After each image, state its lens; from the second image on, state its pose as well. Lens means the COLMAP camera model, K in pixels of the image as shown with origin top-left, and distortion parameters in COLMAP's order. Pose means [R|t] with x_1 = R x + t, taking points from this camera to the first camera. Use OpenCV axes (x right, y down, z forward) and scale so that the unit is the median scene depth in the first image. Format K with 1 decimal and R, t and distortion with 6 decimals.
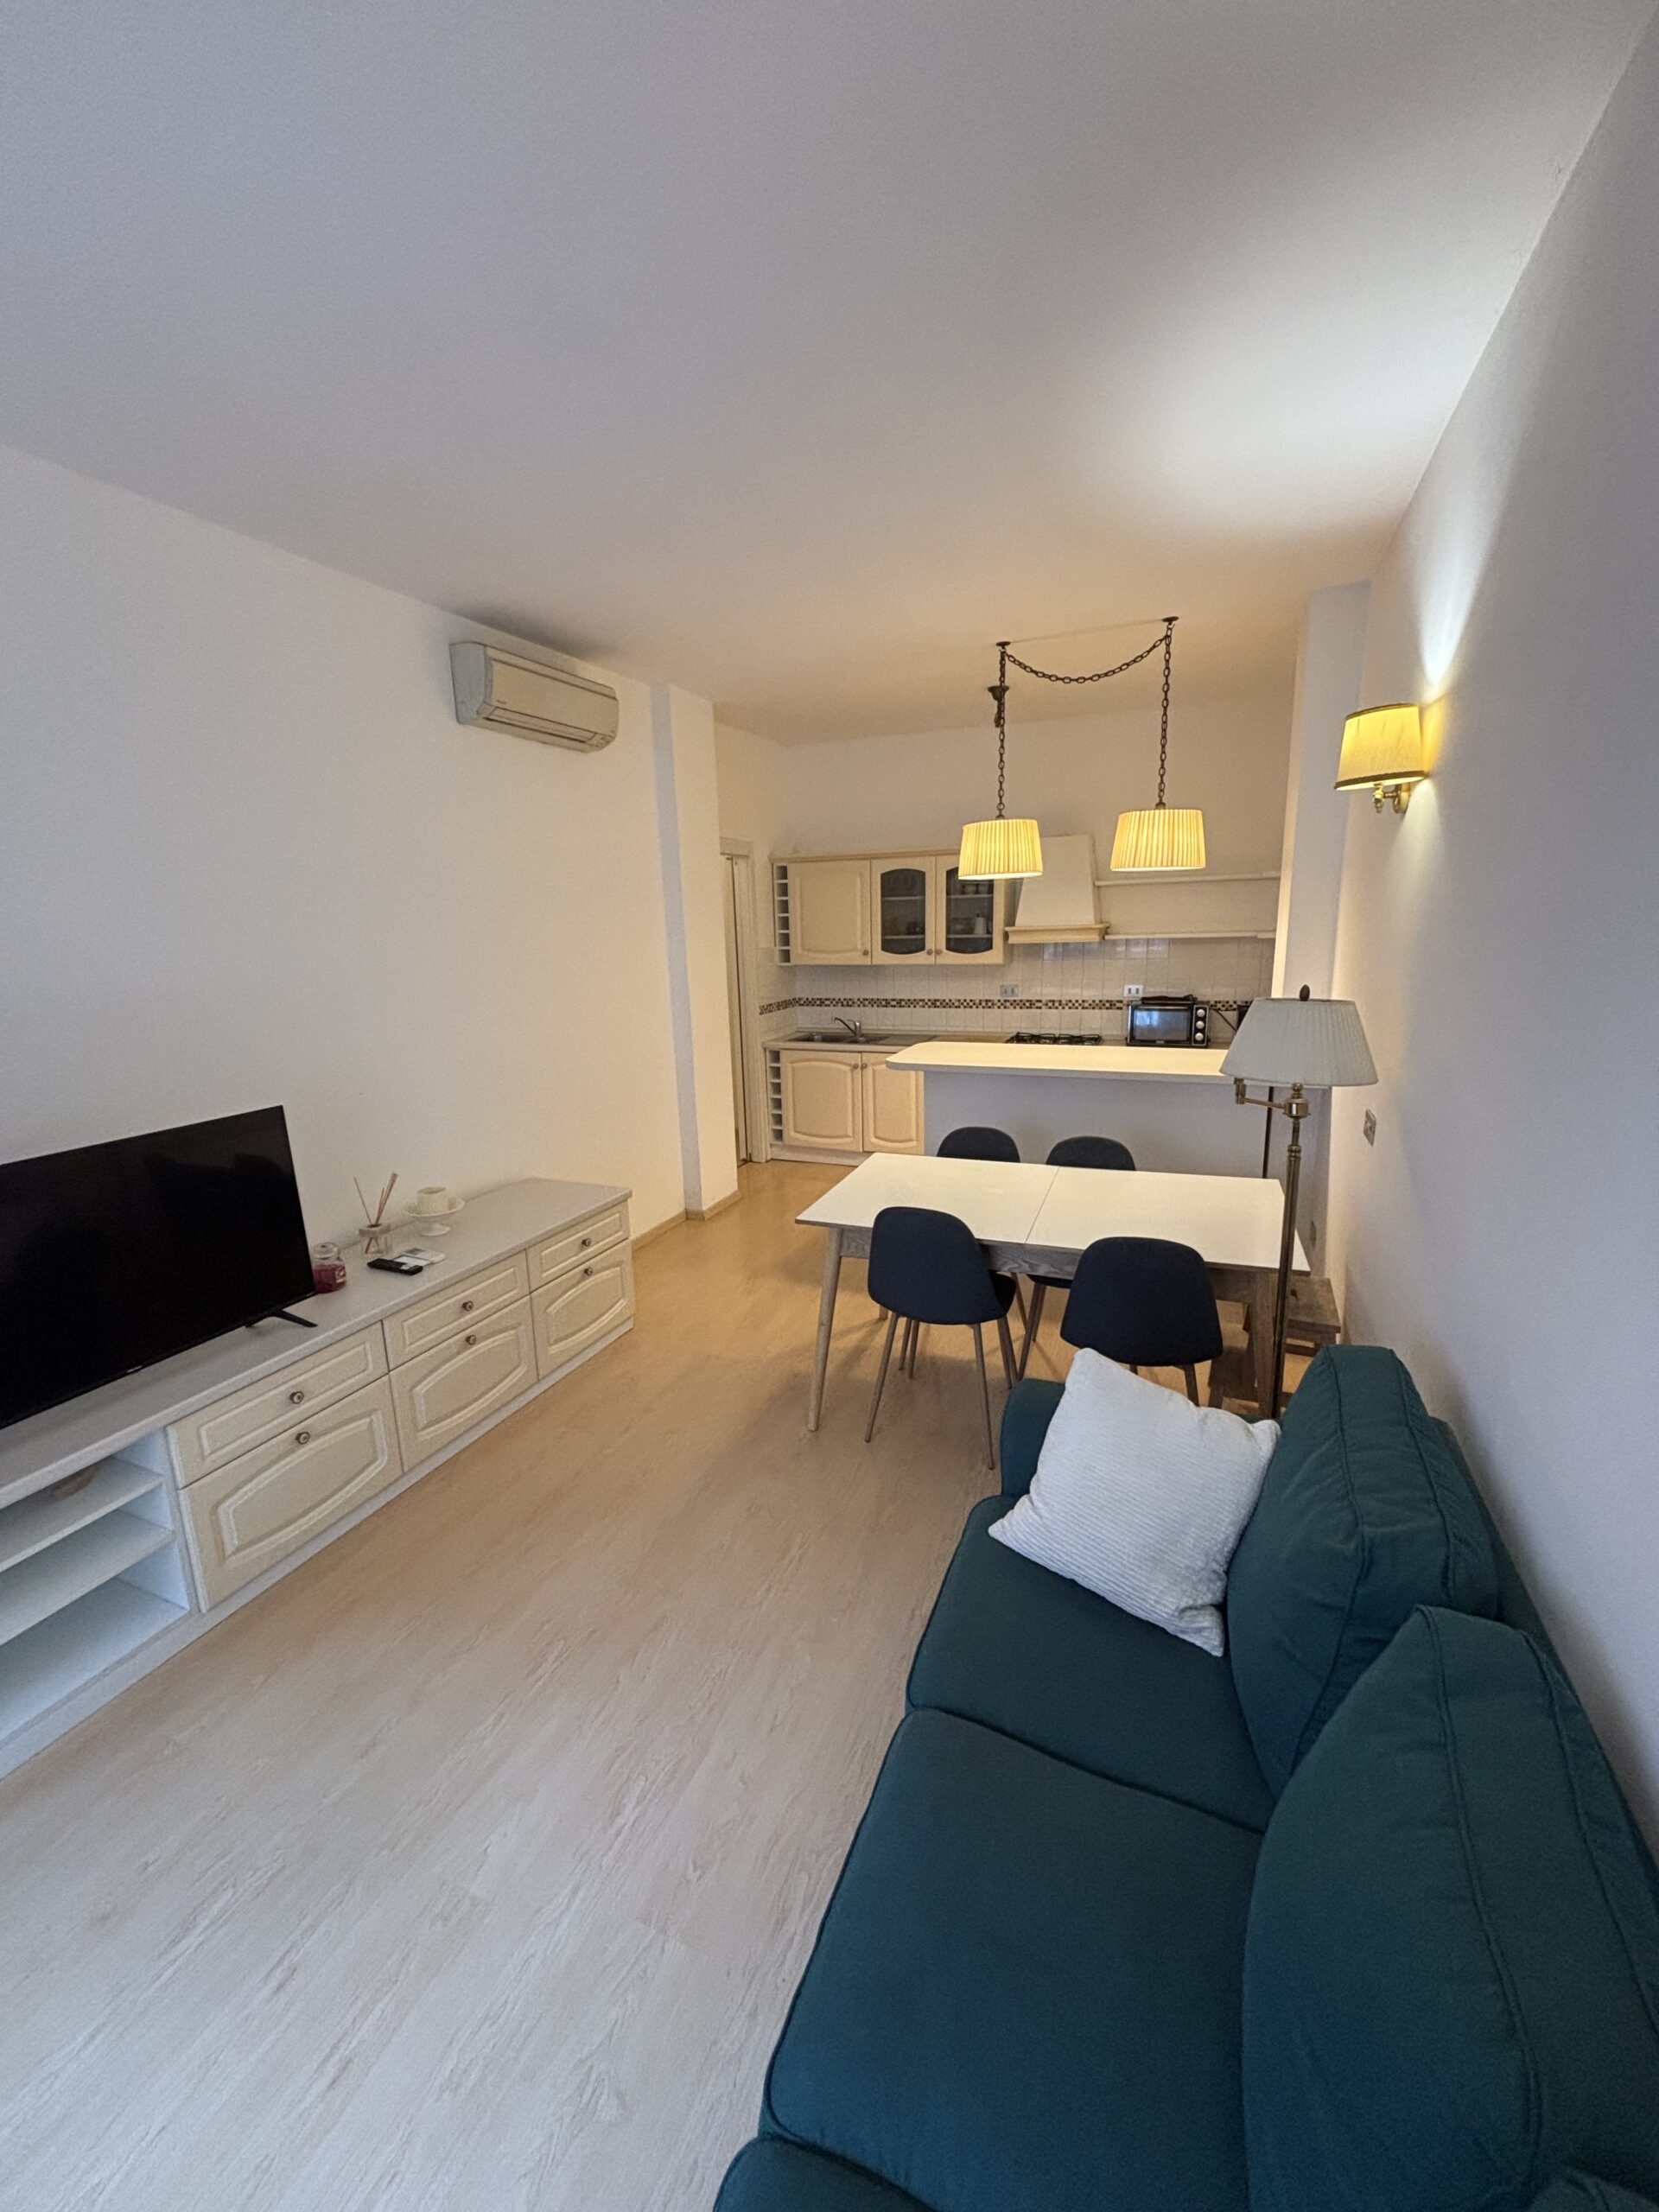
lens RADIAL K [[883.8, 0, 823.7], [0, 883.8, 1103.5], [0, 0, 1]] dist [-0.000603, -0.000439]
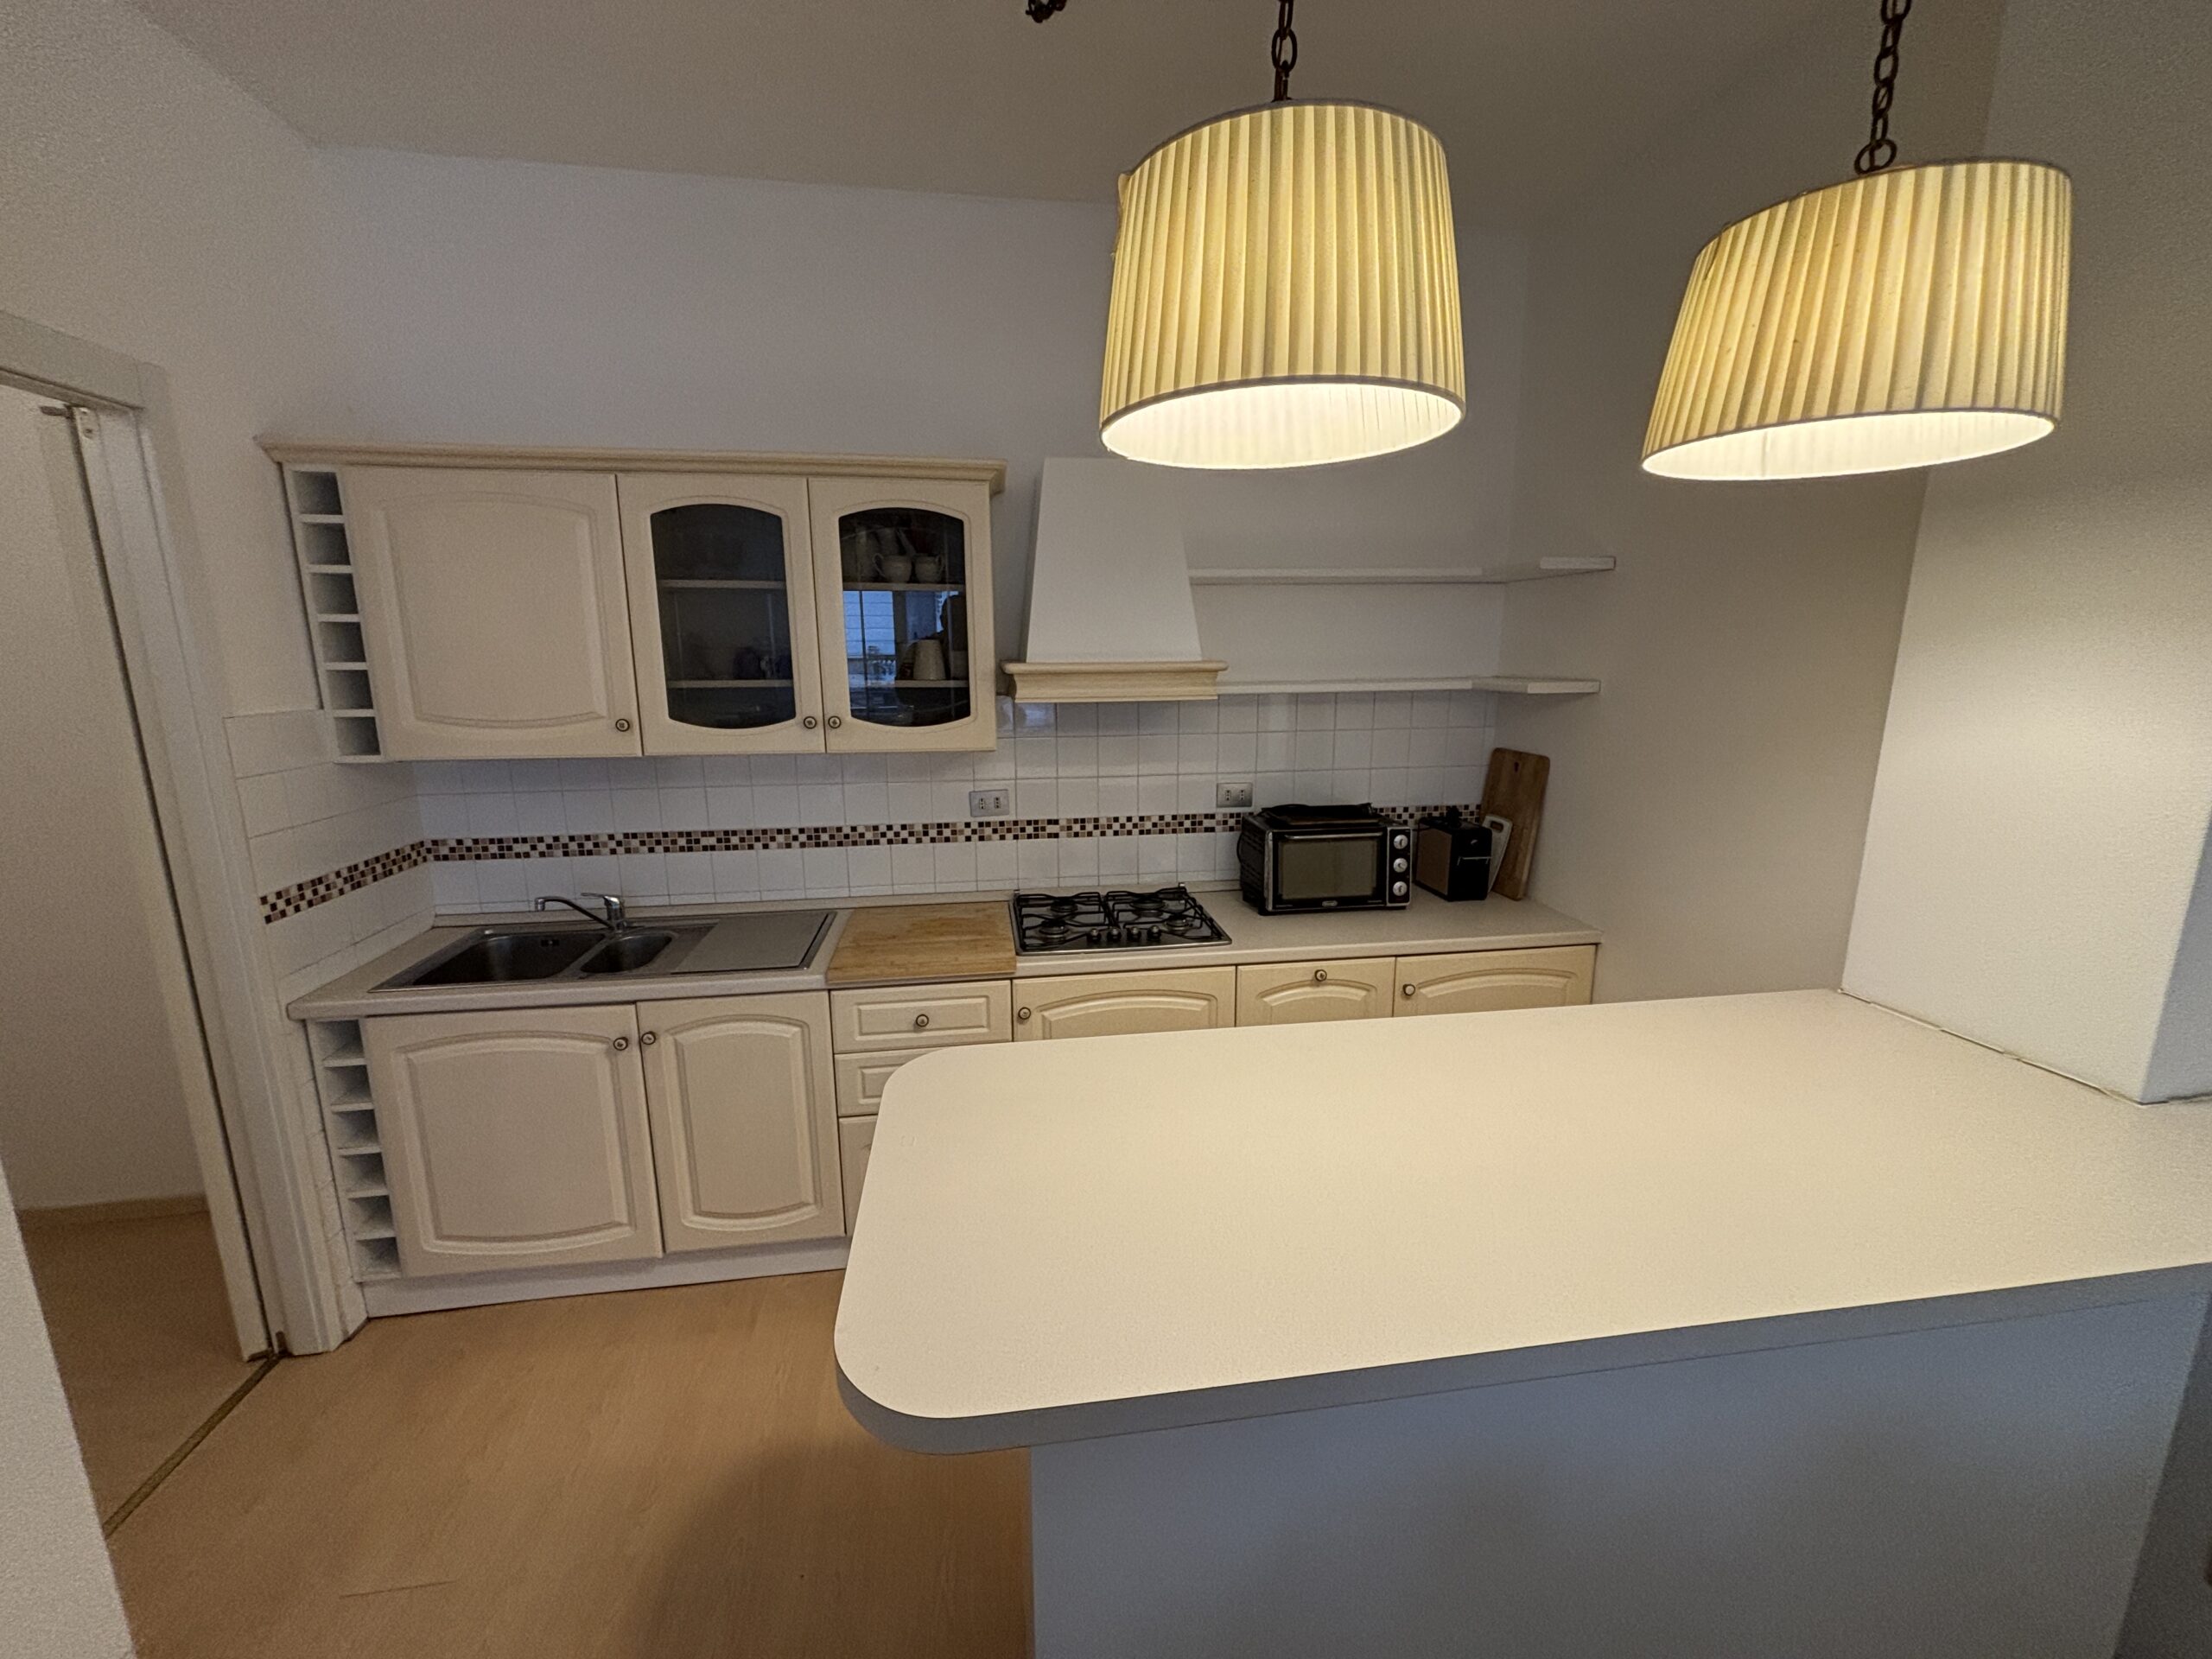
lens RADIAL K [[883.8, 0, 1111.4], [0, 883.8, 829.0], [0, 0, 1]] dist [-0.000603, -0.000439]
pose [[0.847742, -0.079867, 0.524361, 0.023082], [0.088173, 0.996063, 0.009163, -0.112966], [-0.523029, 0.038466, 0.851447, 0.579681]]
